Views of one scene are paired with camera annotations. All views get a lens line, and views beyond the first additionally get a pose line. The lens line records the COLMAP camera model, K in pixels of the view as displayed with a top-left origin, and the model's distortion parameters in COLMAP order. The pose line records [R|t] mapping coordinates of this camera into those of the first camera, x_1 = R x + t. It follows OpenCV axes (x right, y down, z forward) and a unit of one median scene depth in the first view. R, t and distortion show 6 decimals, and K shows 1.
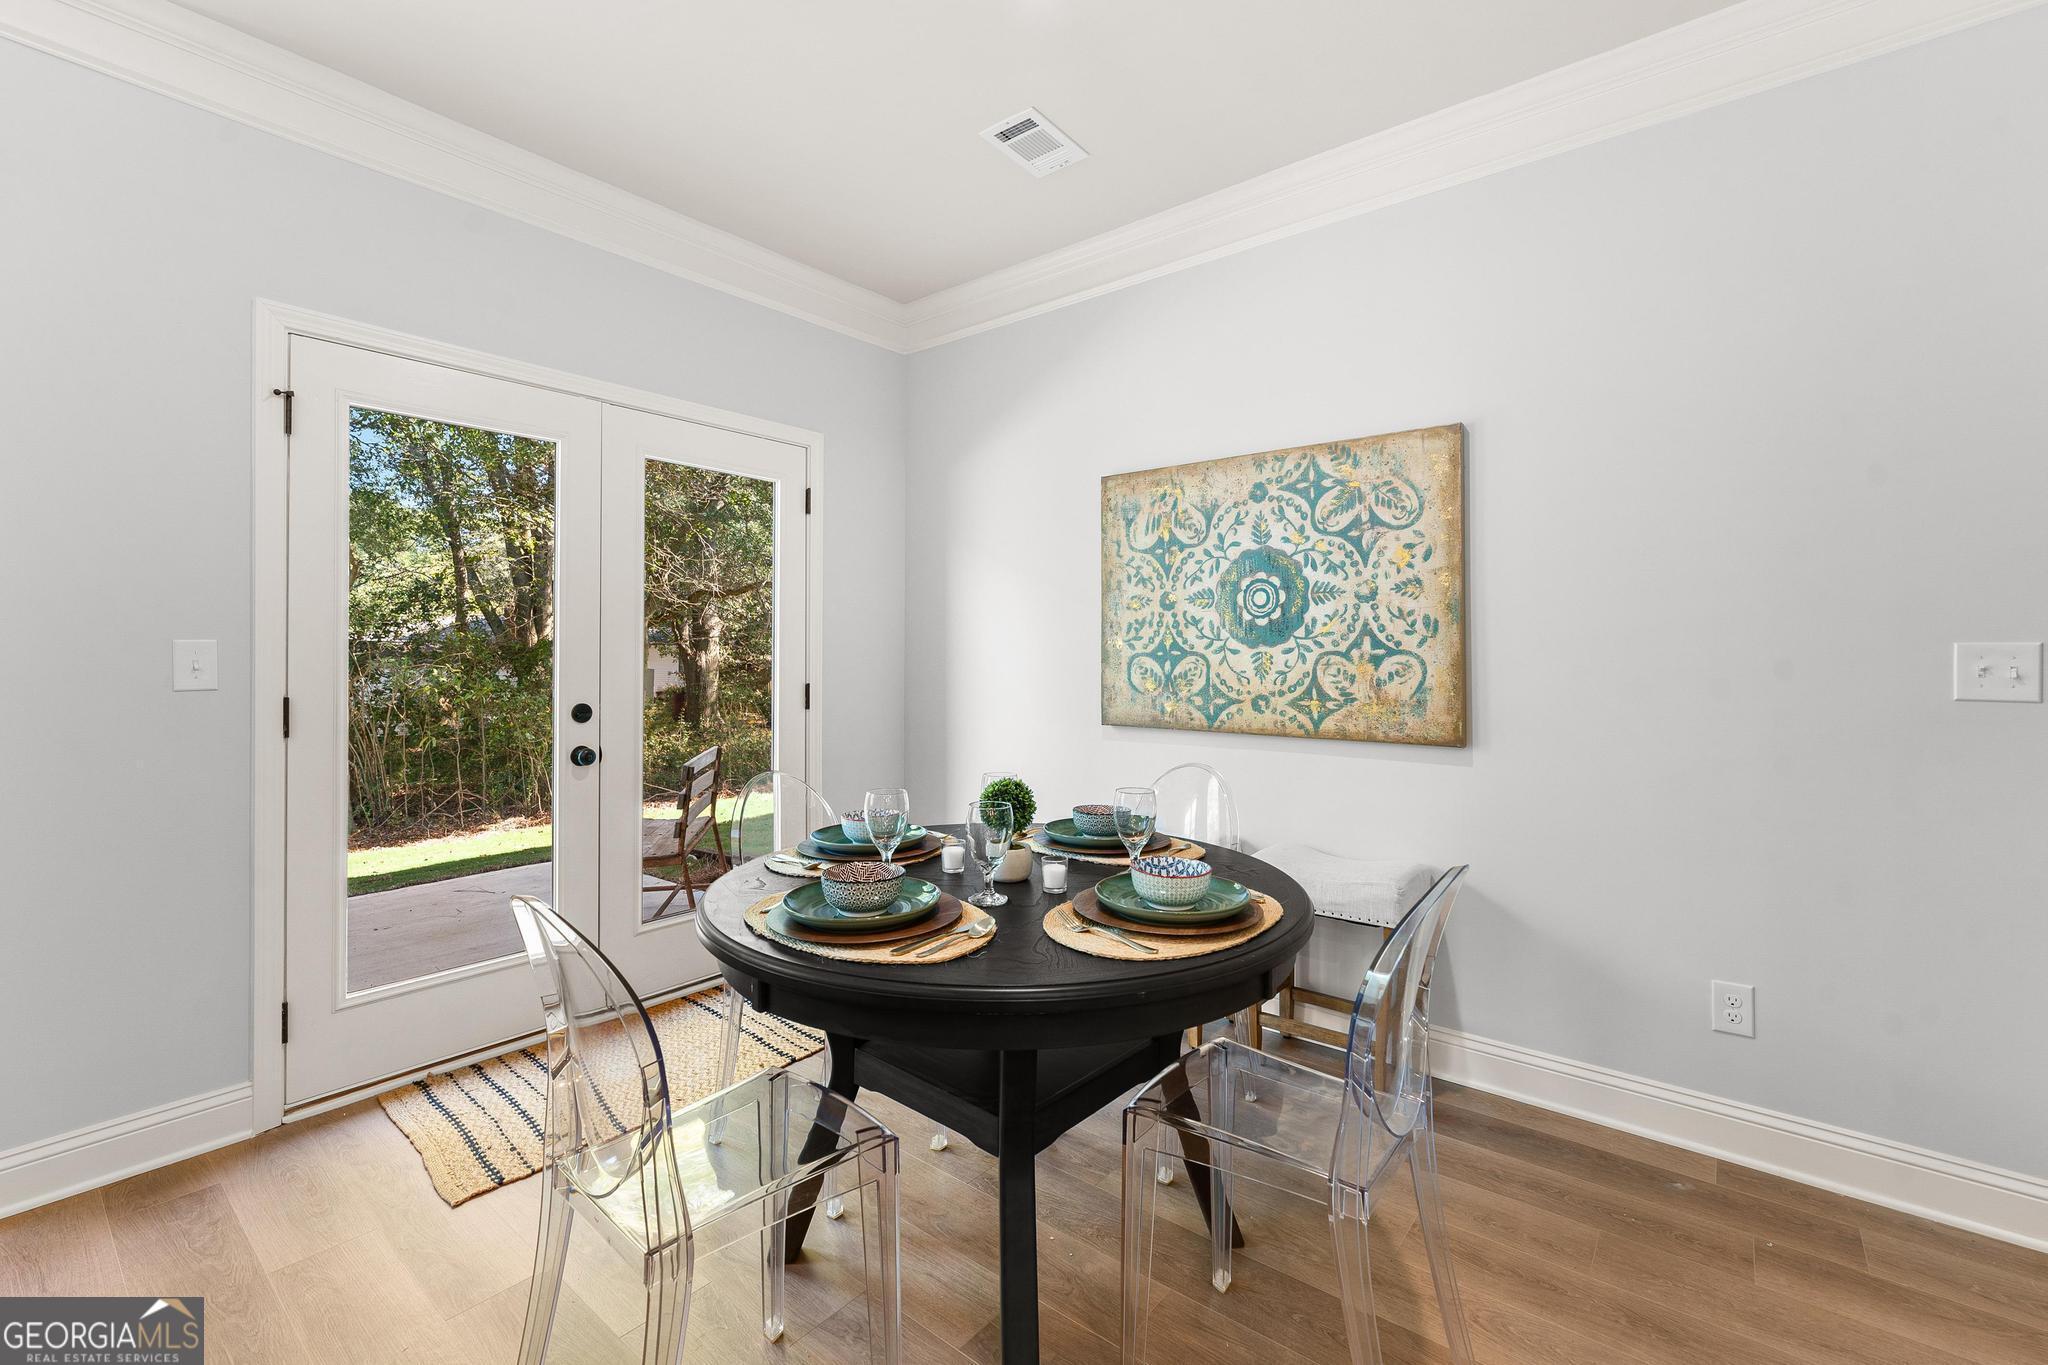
lens RADIAL K [[909.5, 0, 1022.2], [0, 909.5, 663.8], [0, 0, 1]] dist [0.005333, 0.001119]
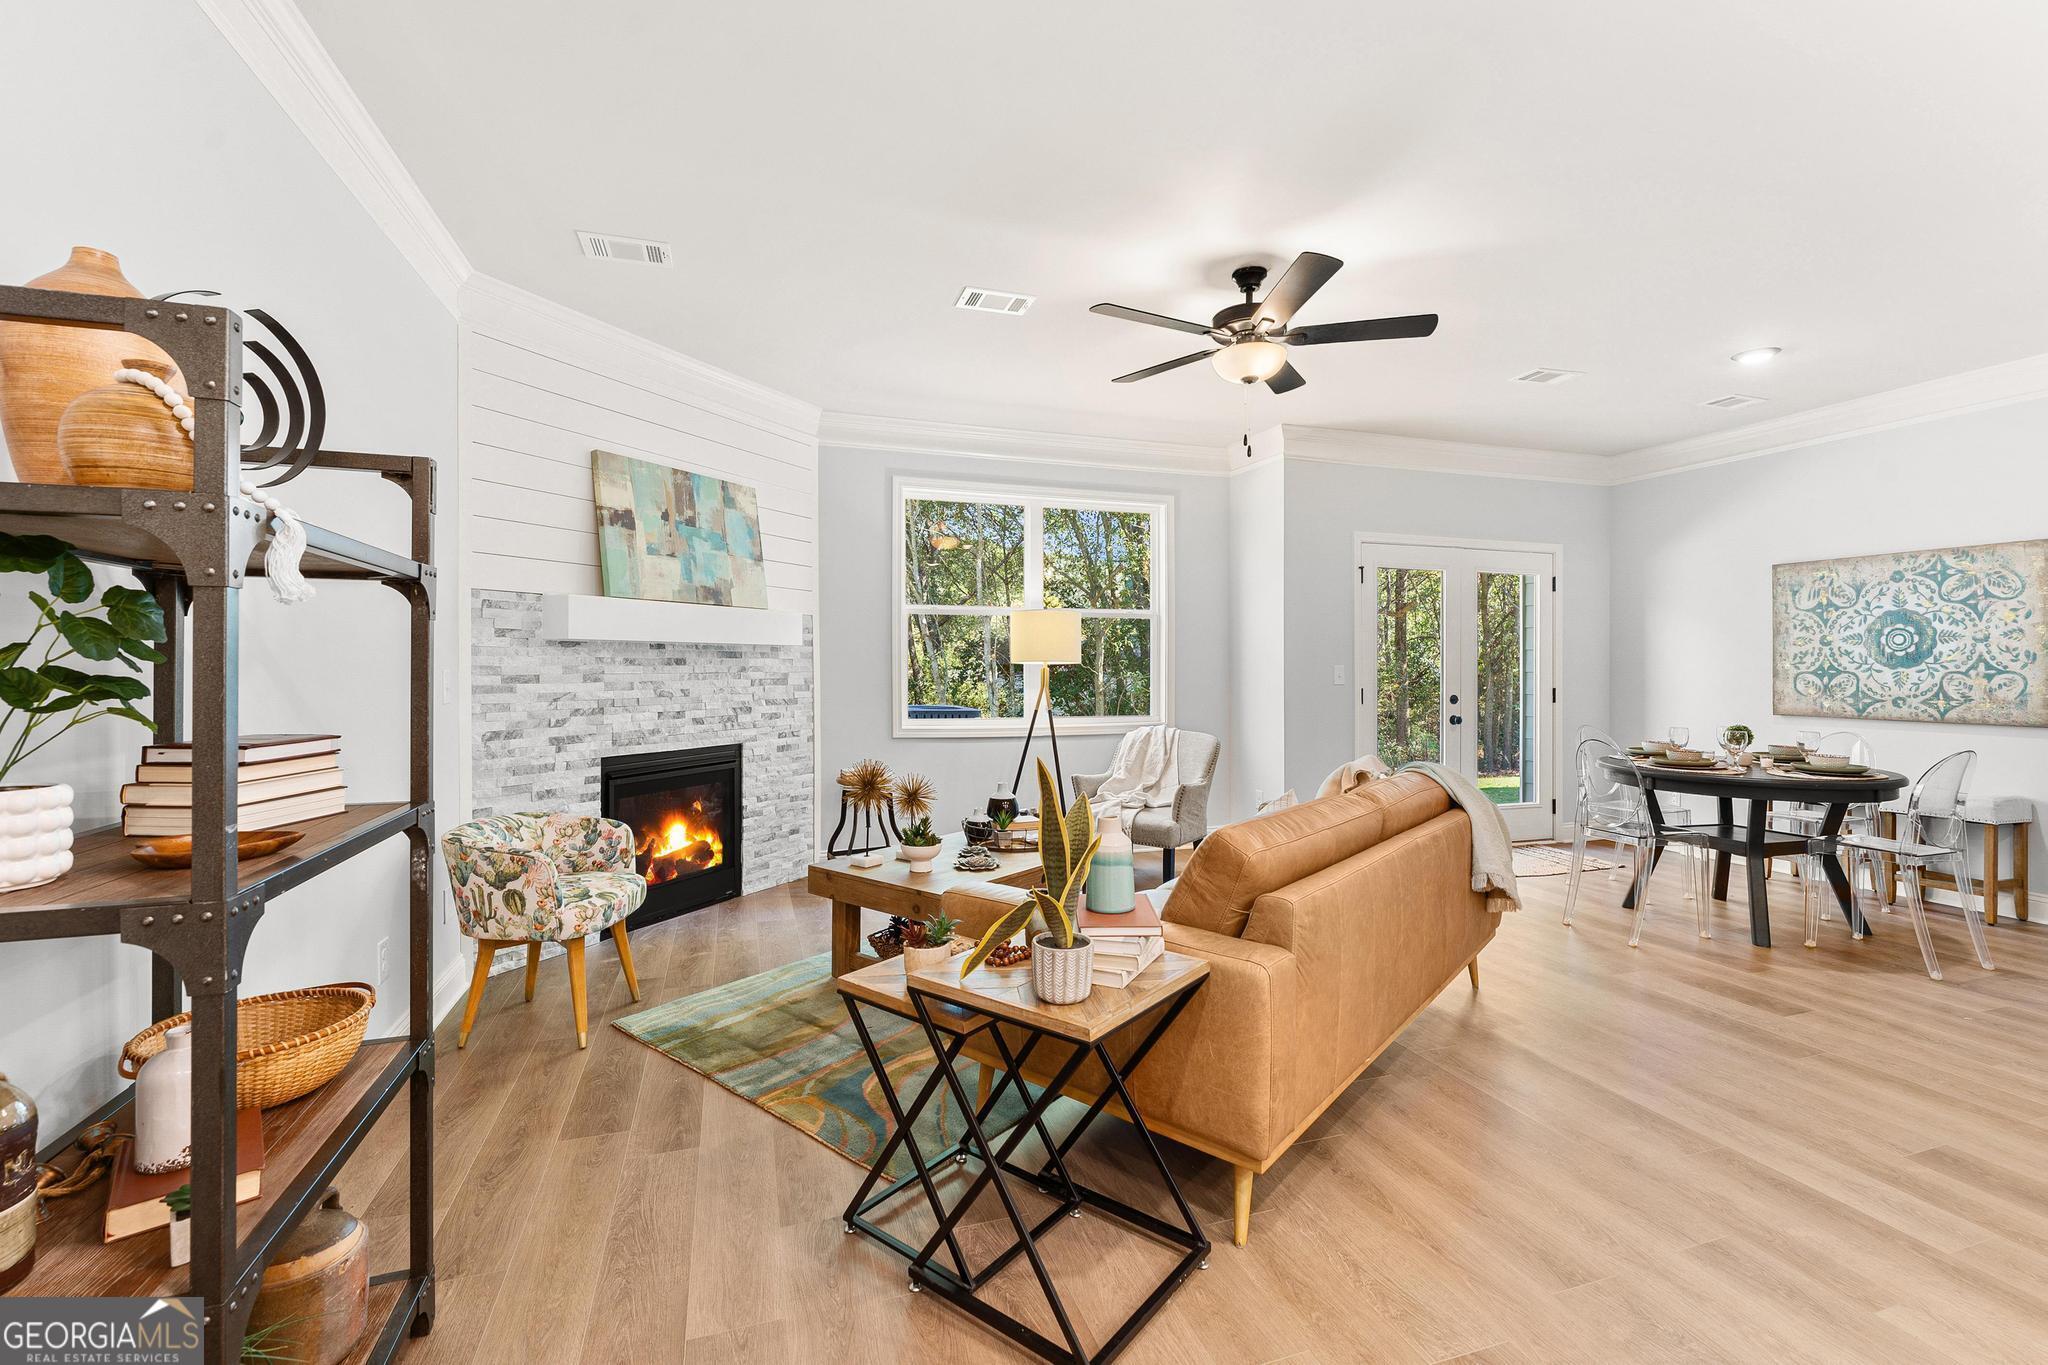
lens RADIAL K [[909.5, 0, 1026.4], [0, 909.5, 665.8], [0, 0, 1]] dist [0.005333, 0.001119]
pose [[0.846741, 0.000580, -0.532005, -0.205204], [-0.007769, 0.999906, -0.011276, 0.007943], [0.531949, 0.013681, 0.846666, -1.296256]]
